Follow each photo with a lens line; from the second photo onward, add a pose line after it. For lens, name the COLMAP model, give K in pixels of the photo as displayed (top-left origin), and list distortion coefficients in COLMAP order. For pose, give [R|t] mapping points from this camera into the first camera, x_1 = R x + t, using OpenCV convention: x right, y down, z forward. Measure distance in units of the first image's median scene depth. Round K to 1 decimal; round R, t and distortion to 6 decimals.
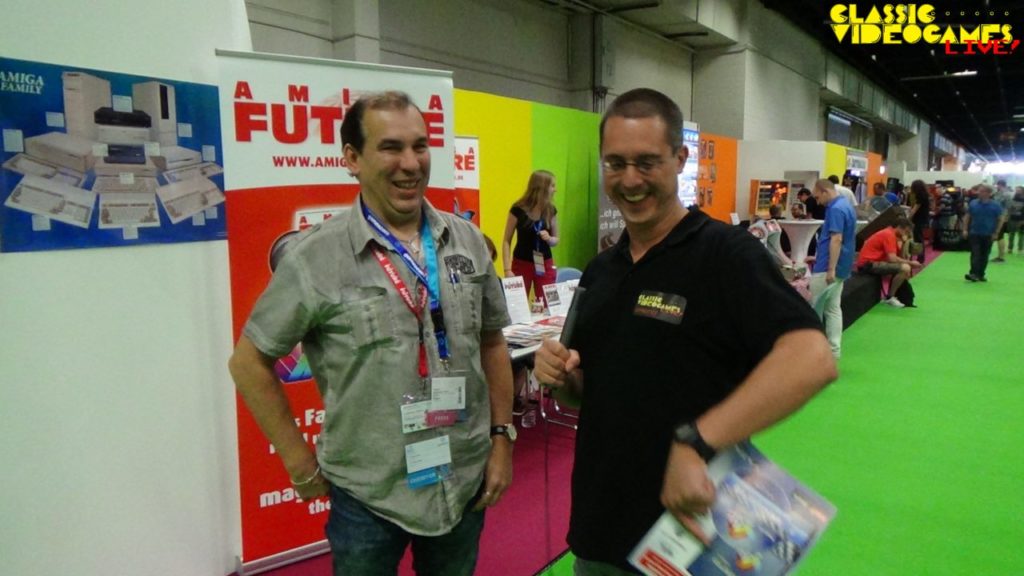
lens RADIAL K [[780.0, 0, 530.7], [0, 780.0, 276.3], [0, 0, 1]] dist [0.003800, -0.008453]
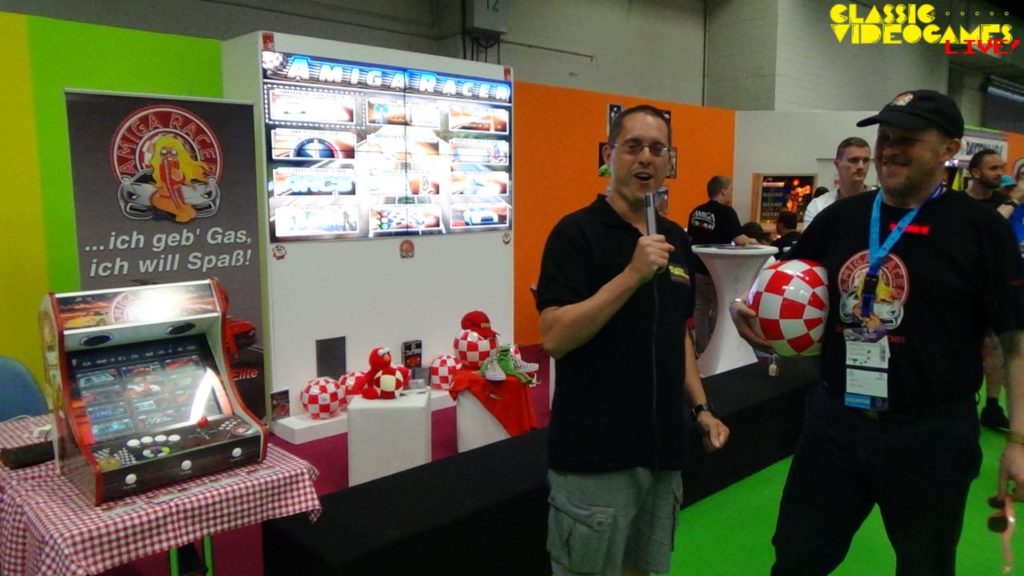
lens RADIAL K [[780.0, 0, 530.7], [0, 780.0, 276.3], [0, 0, 1]] dist [0.003800, -0.008453]
pose [[0.972925, 0.023534, -0.229918, 0.256375], [-0.023559, 0.999719, 0.002638, -0.037989], [0.229915, 0.002850, 0.973206, 0.345599]]
